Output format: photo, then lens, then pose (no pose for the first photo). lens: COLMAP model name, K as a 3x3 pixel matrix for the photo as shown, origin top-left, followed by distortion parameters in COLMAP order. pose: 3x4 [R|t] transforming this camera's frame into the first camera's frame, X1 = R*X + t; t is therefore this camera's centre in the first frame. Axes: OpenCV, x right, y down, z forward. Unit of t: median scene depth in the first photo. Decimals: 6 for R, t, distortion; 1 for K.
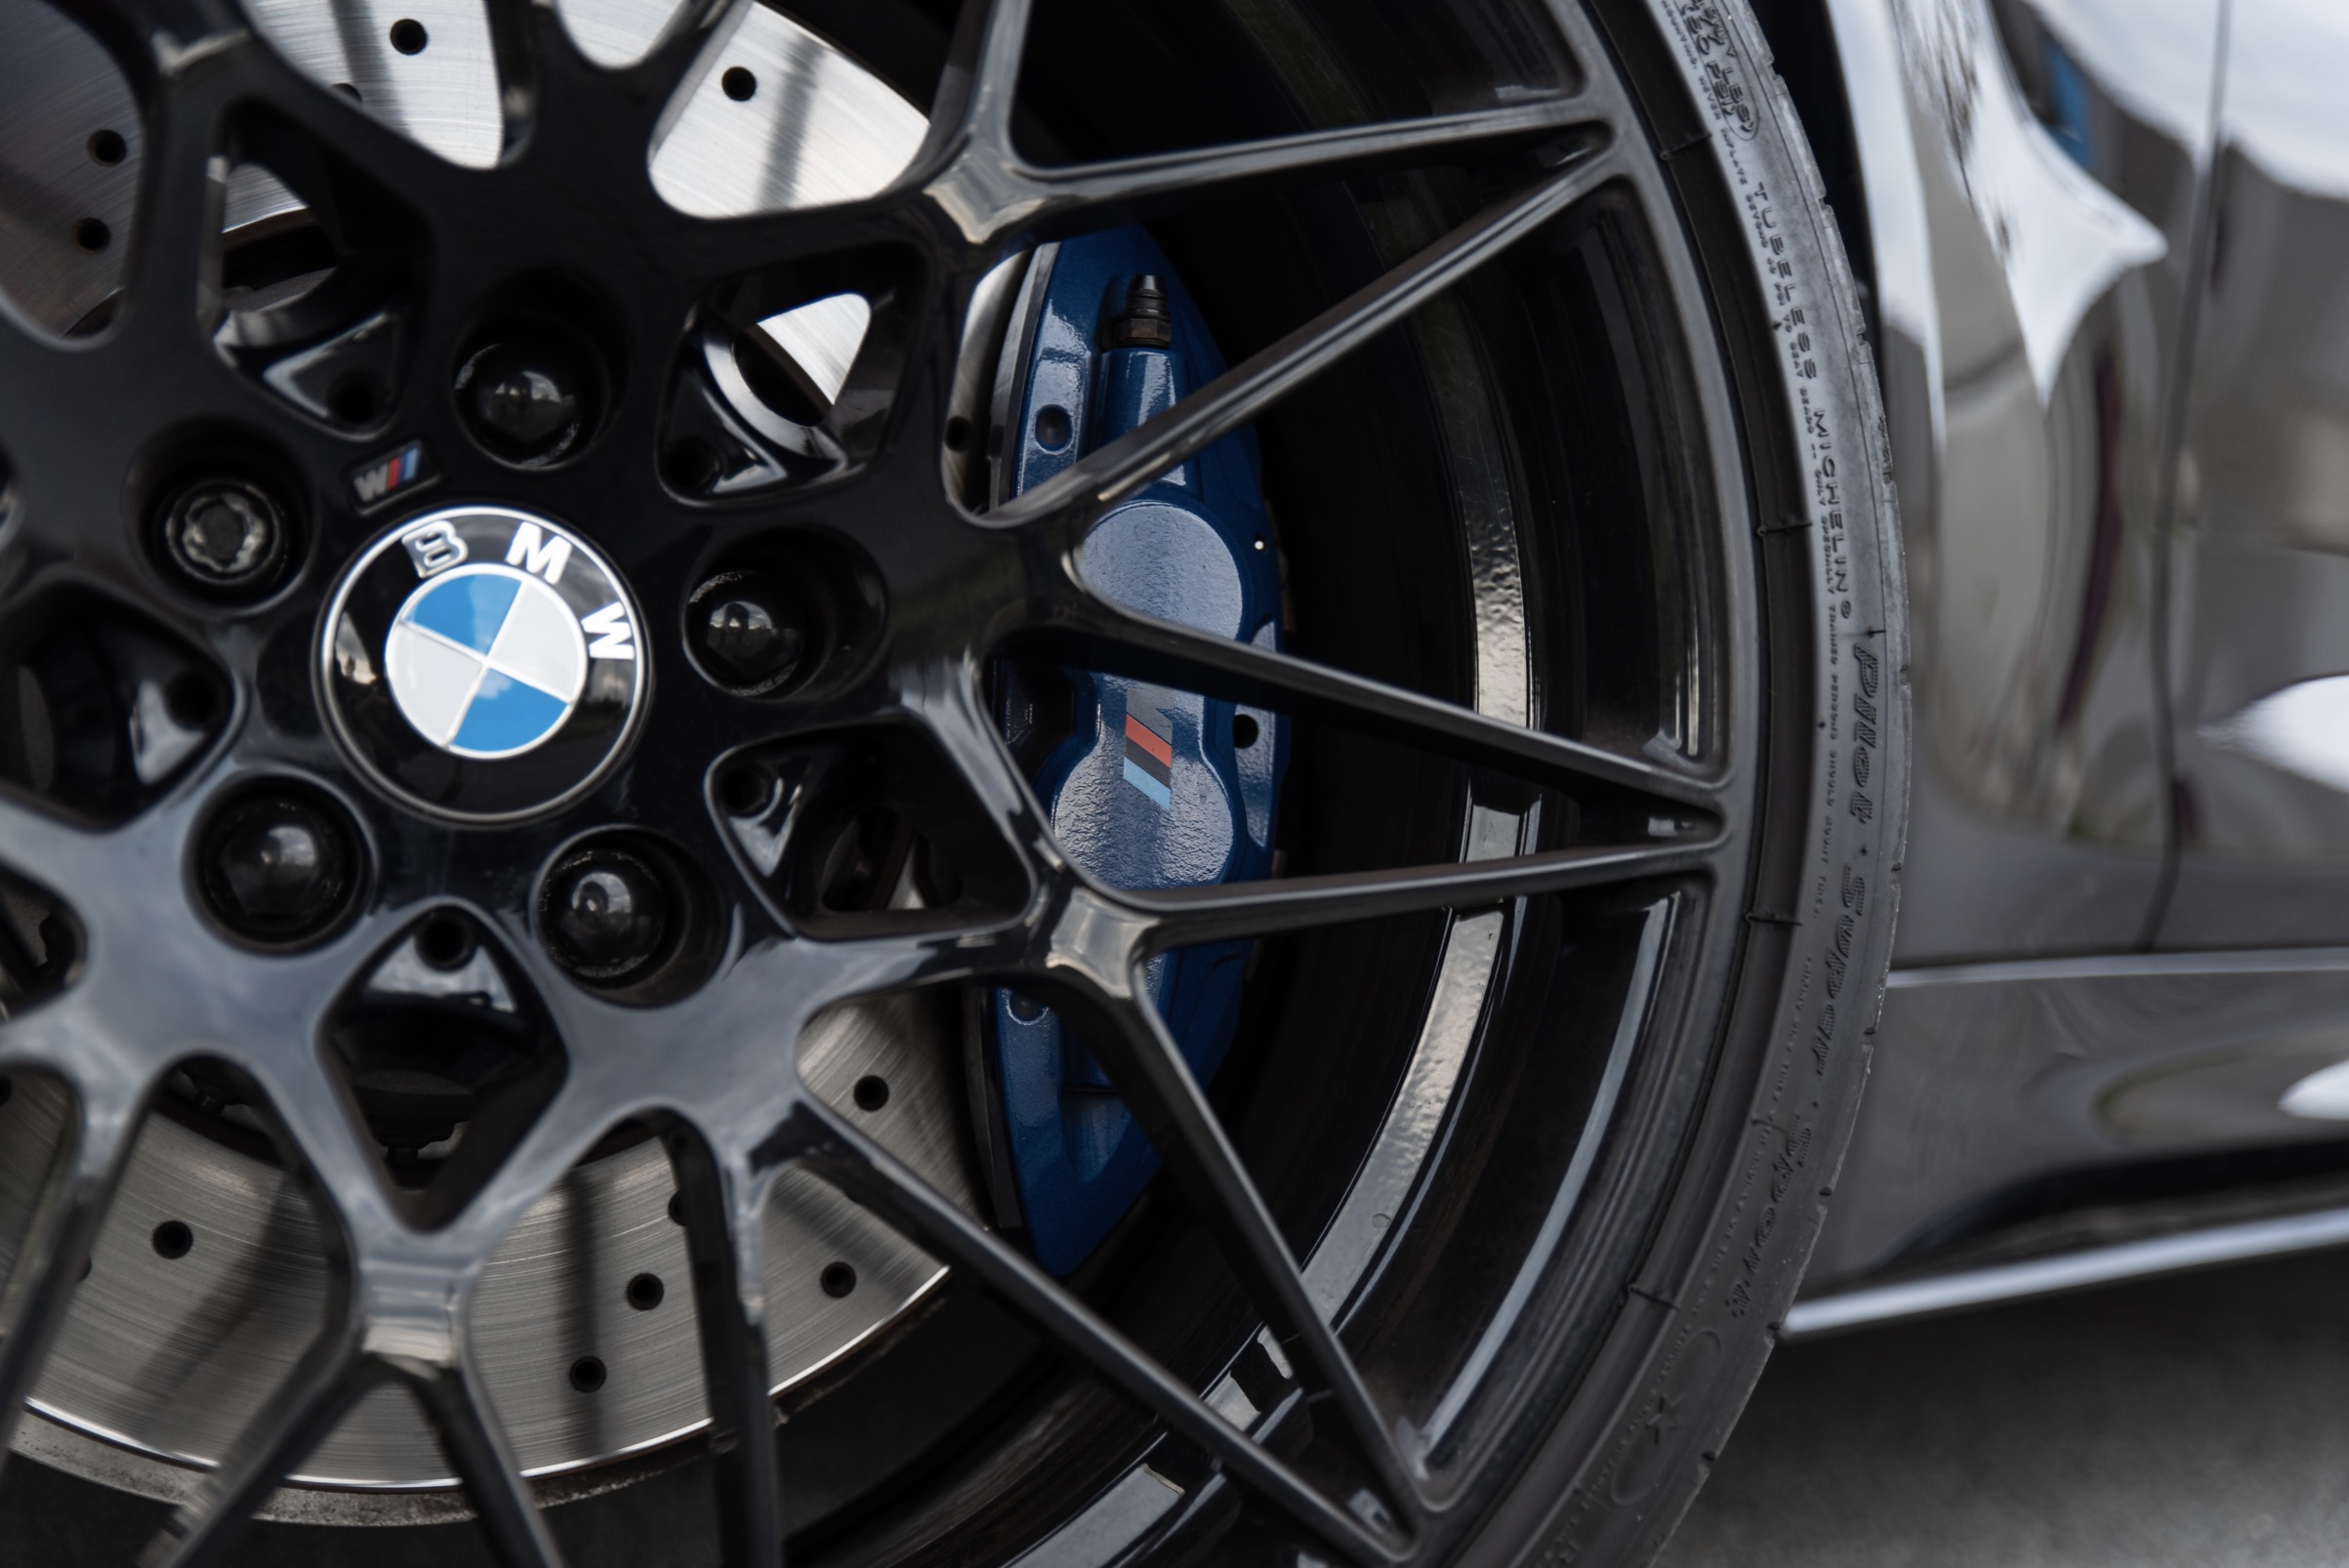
lens RADIAL K [[3256.4, 0, 1174.5], [0, 3256.4, 784.0], [0, 0, 1]] dist [-0.010688, -0.018272]
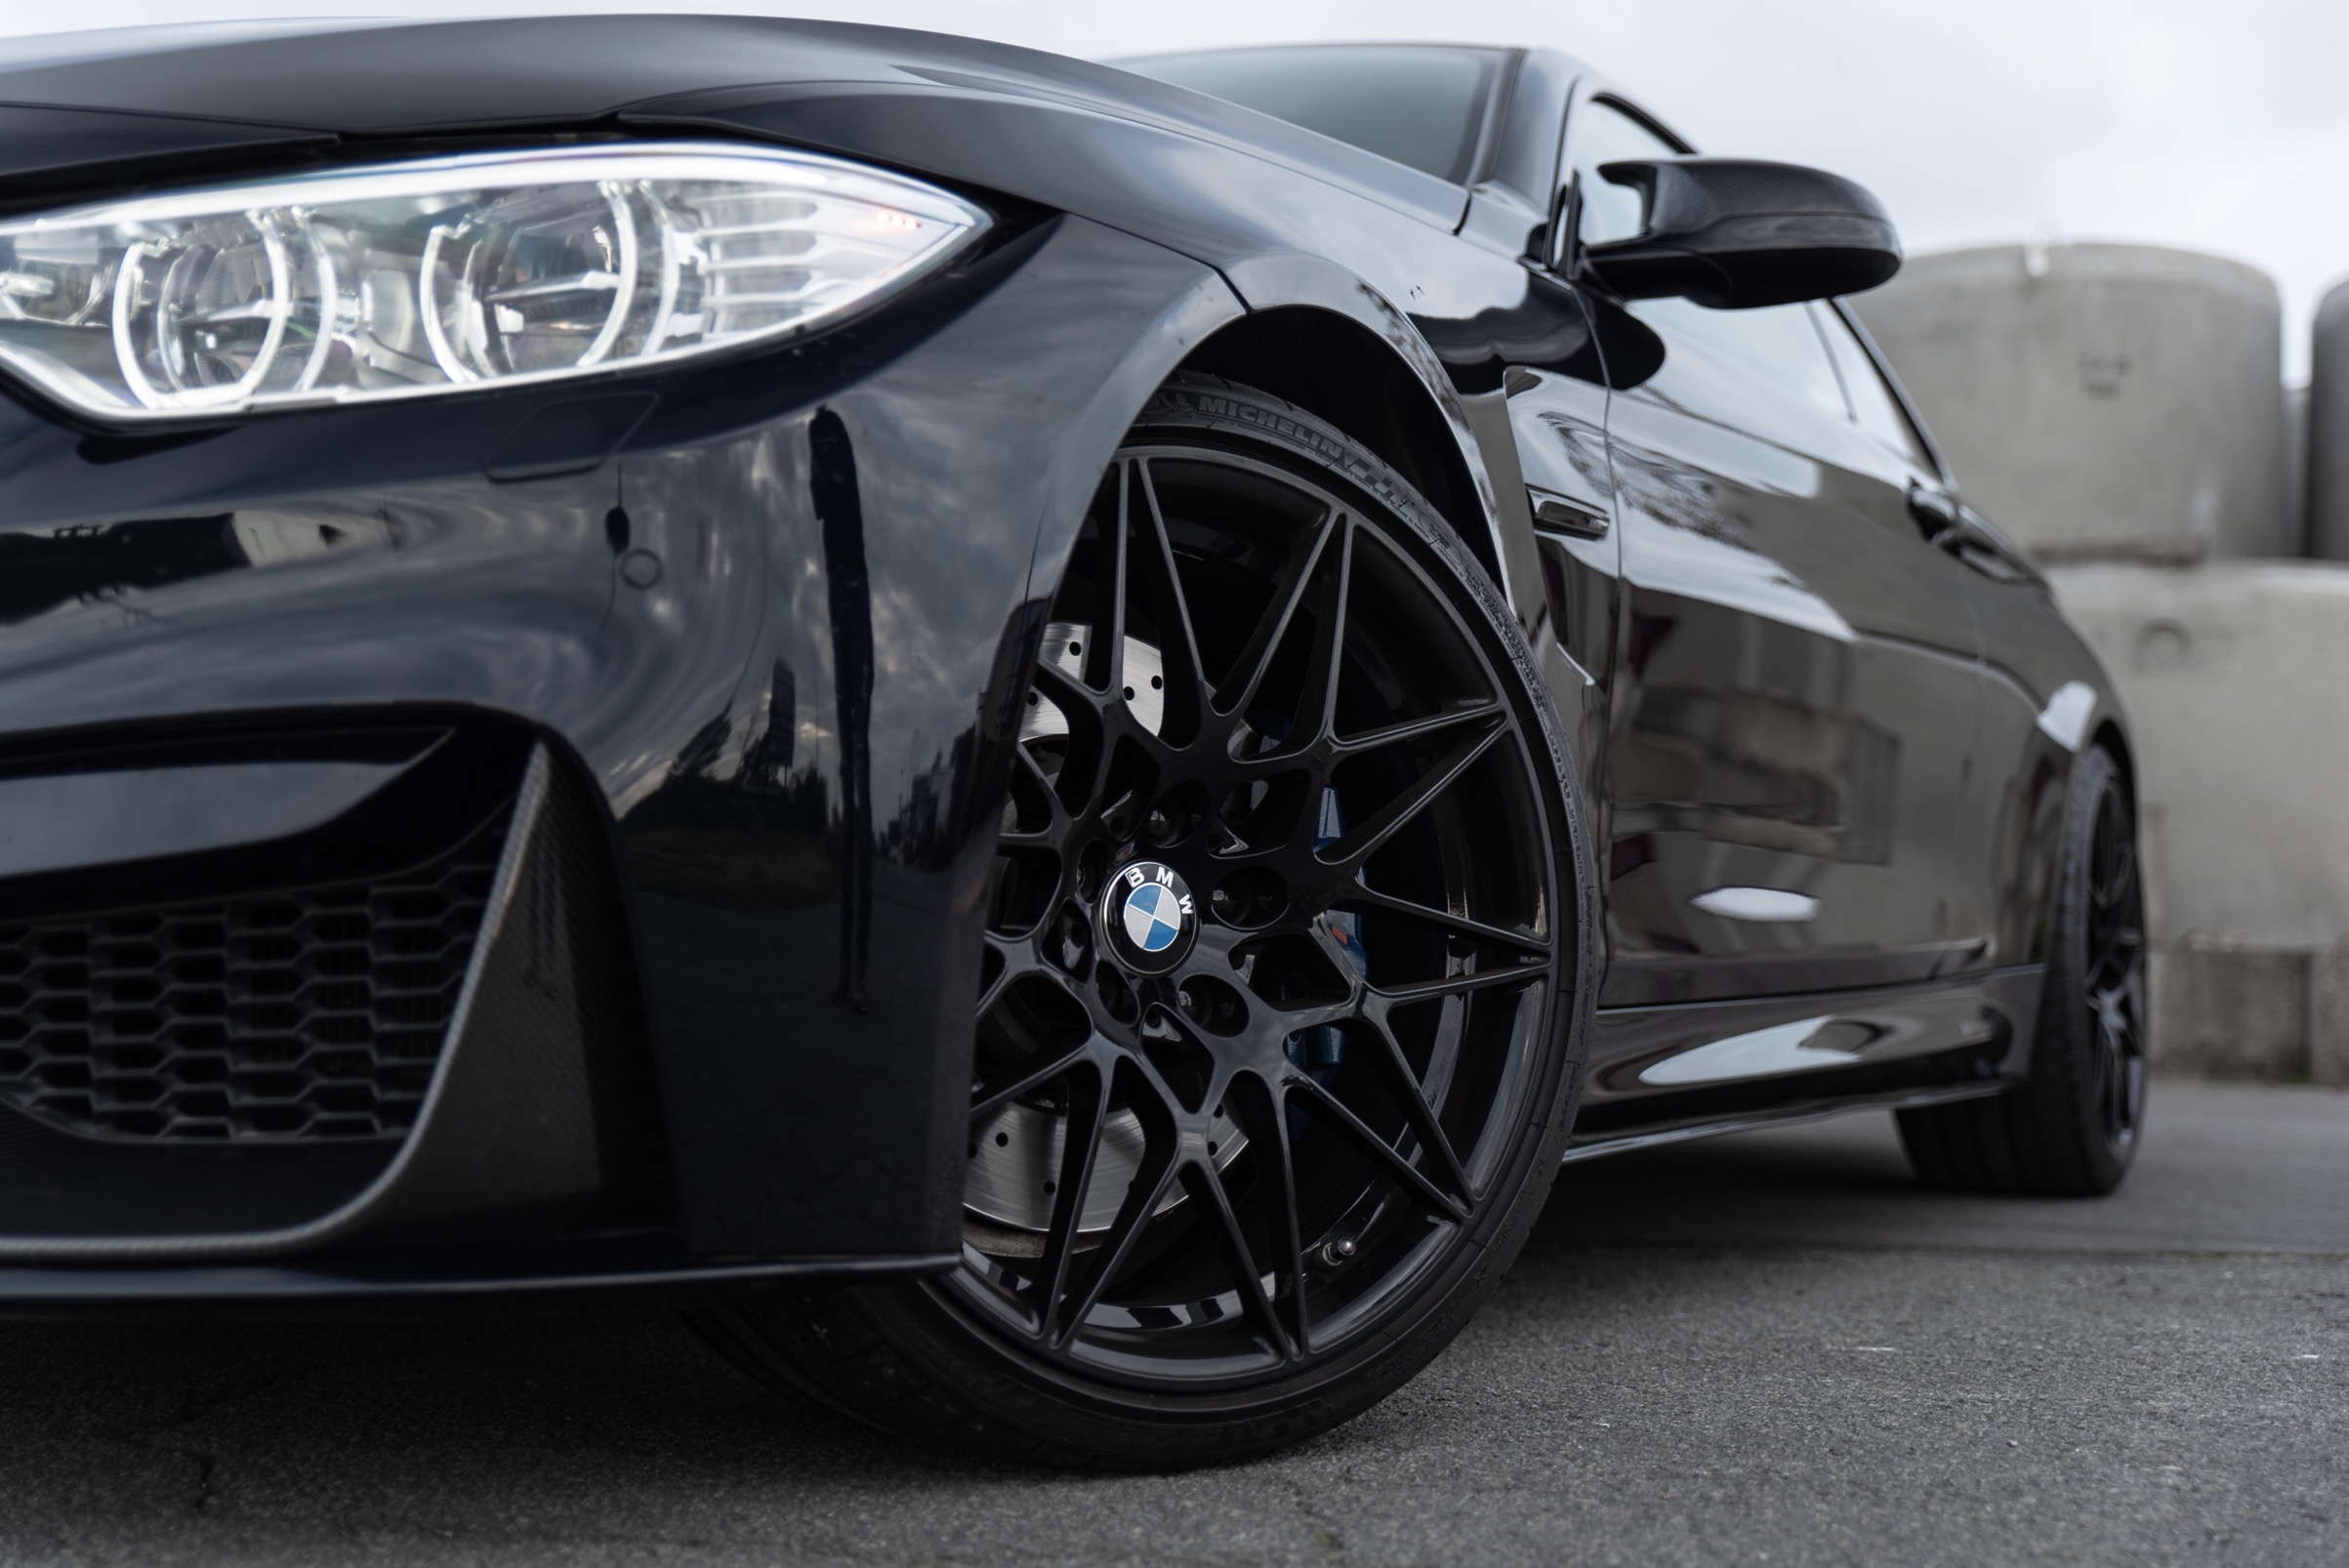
lens RADIAL K [[3097.7, 0, 1174.5], [0, 3097.7, 784.0], [0, 0, 1]] dist [-0.168521, -0.022824]
pose [[0.974317, -0.024838, 0.223808, -0.758503], [0.037331, 0.997961, -0.051764, -0.011918], [-0.222066, 0.058789, 0.973258, -1.569293]]
